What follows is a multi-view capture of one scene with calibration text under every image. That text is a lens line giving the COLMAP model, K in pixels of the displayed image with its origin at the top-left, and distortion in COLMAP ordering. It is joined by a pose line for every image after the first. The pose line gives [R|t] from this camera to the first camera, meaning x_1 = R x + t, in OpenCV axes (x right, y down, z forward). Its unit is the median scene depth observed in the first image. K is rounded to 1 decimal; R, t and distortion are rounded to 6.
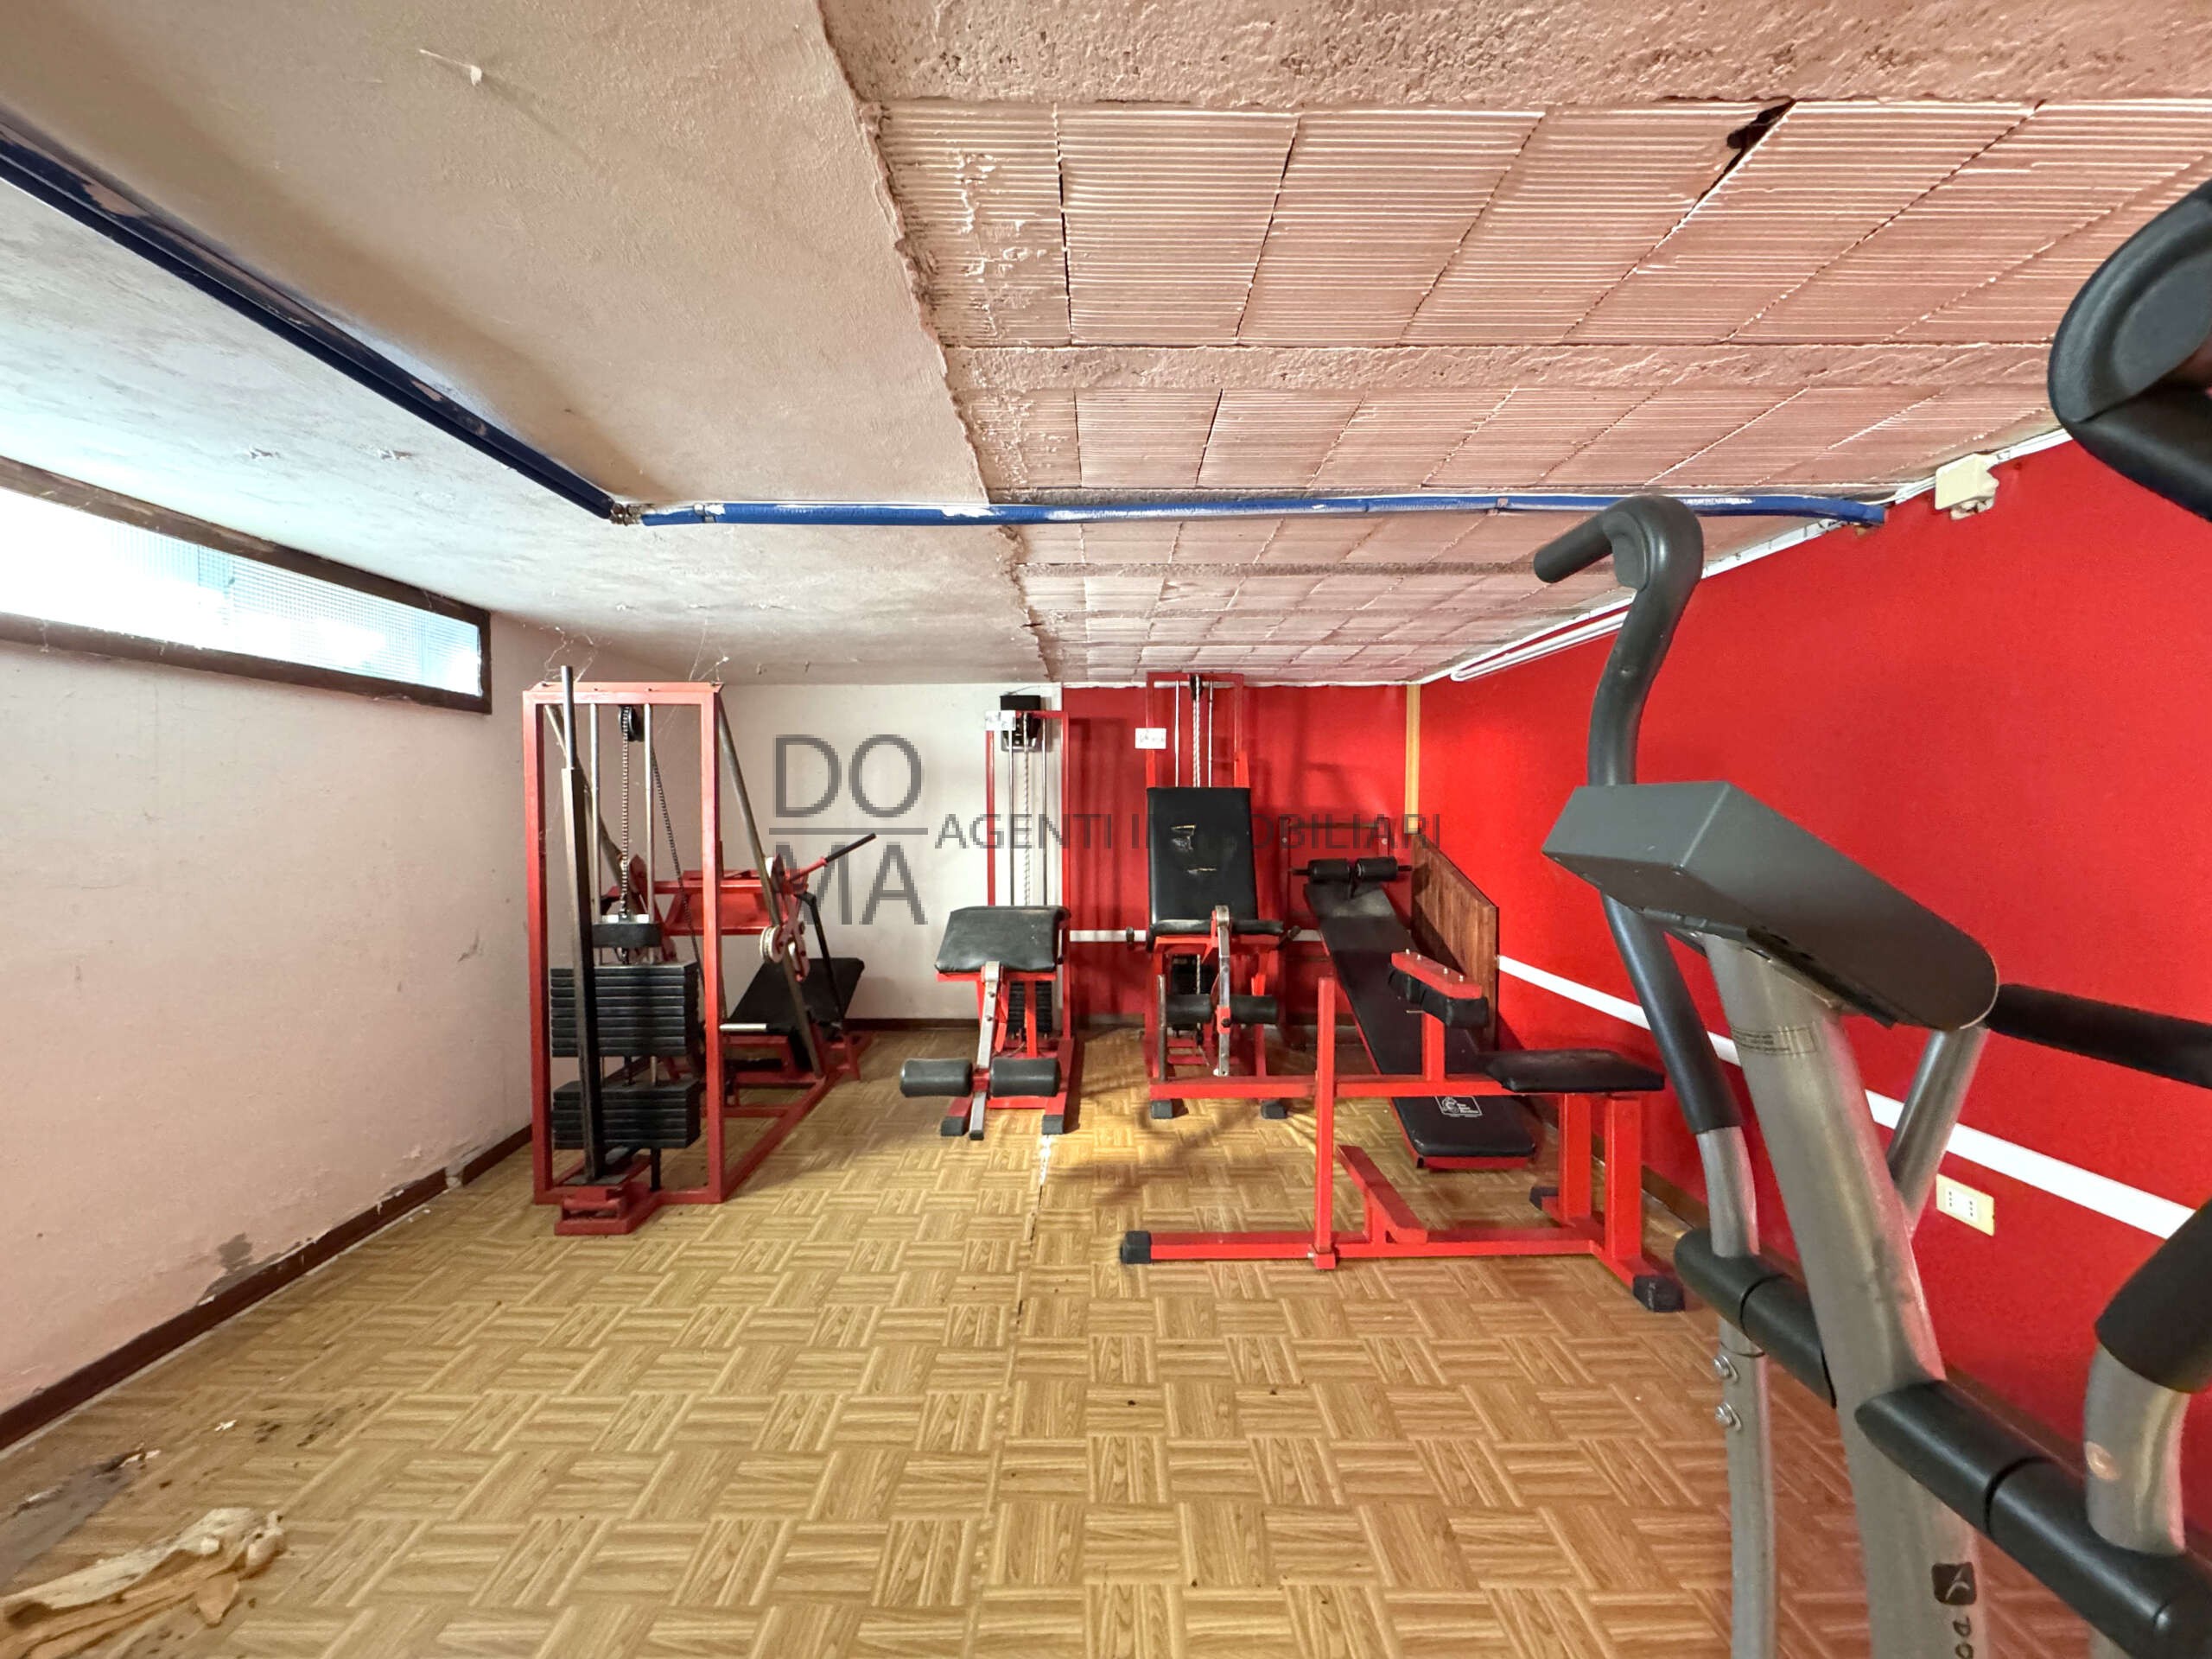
lens RADIAL K [[875.6, 0, 1107.0], [0, 875.6, 829.4], [0, 0, 1]] dist [-0.002433, 0.000510]
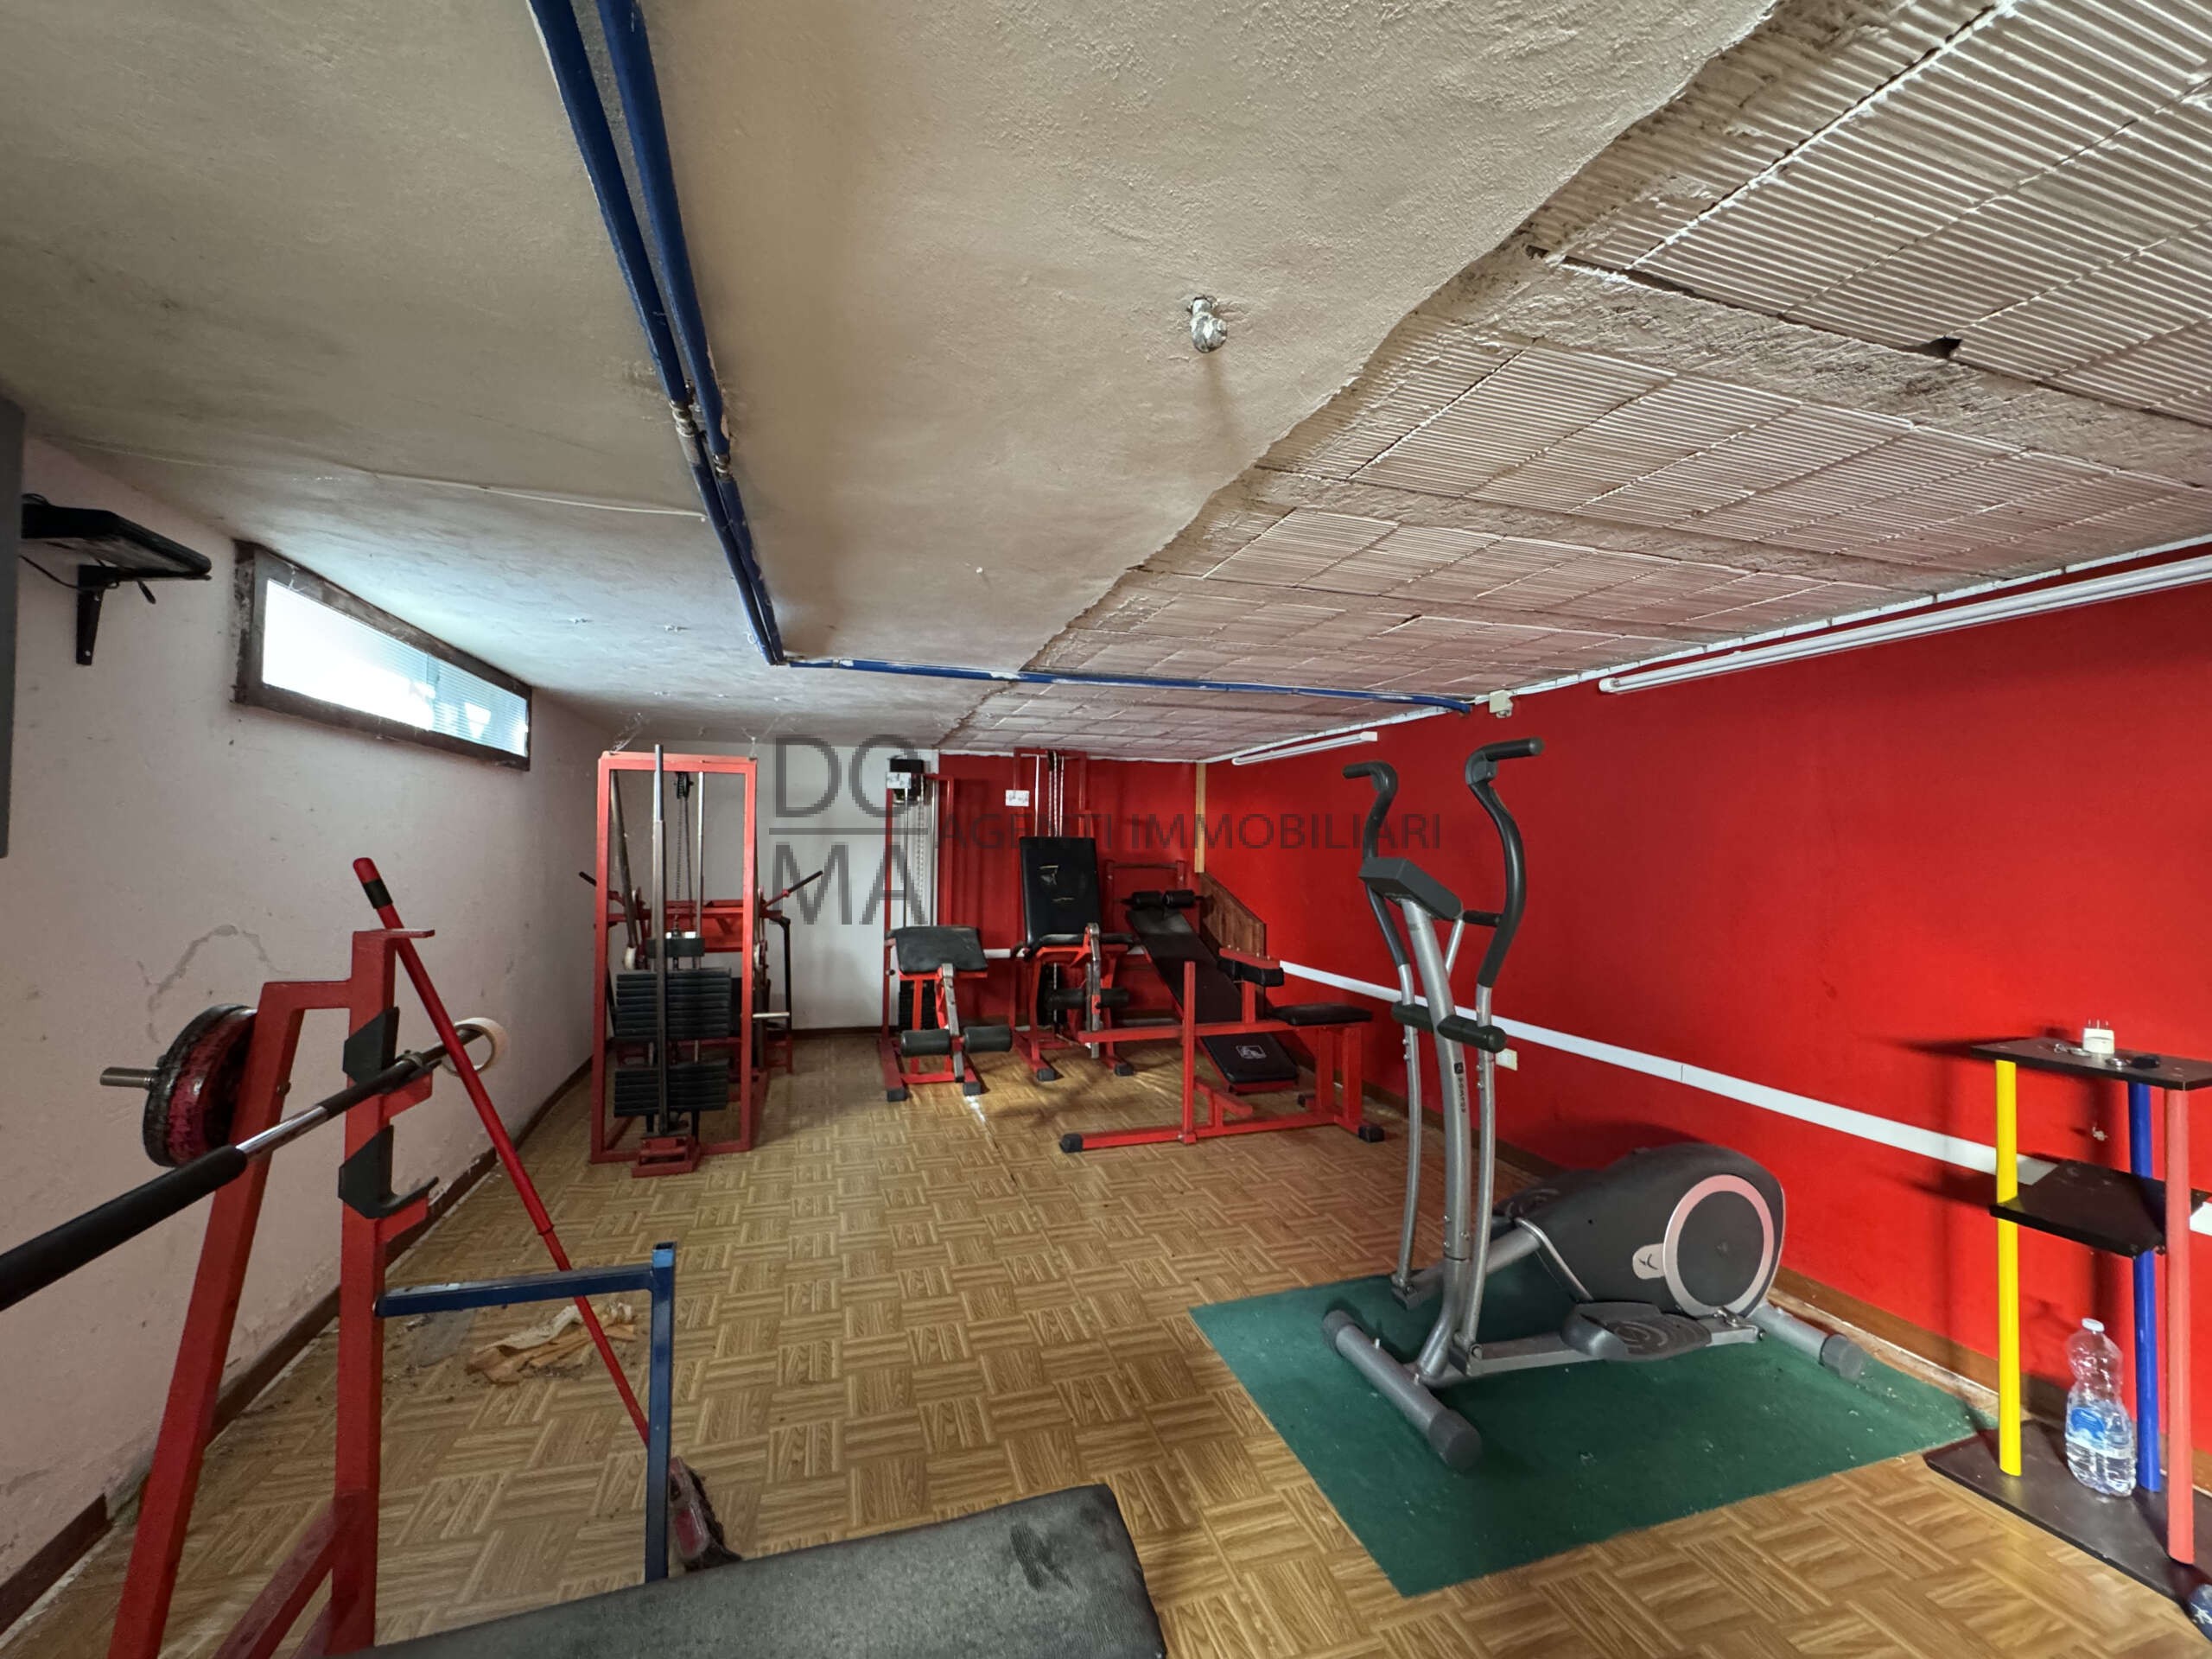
lens RADIAL K [[875.6, 0, 1106.8], [0, 875.6, 832.3], [0, 0, 1]] dist [-0.002433, 0.000510]
pose [[0.956480, 0.017222, 0.291289, -0.286368], [-0.005104, 0.999092, -0.042308, 0.000649], [-0.291753, 0.038980, 0.955699, -0.393138]]
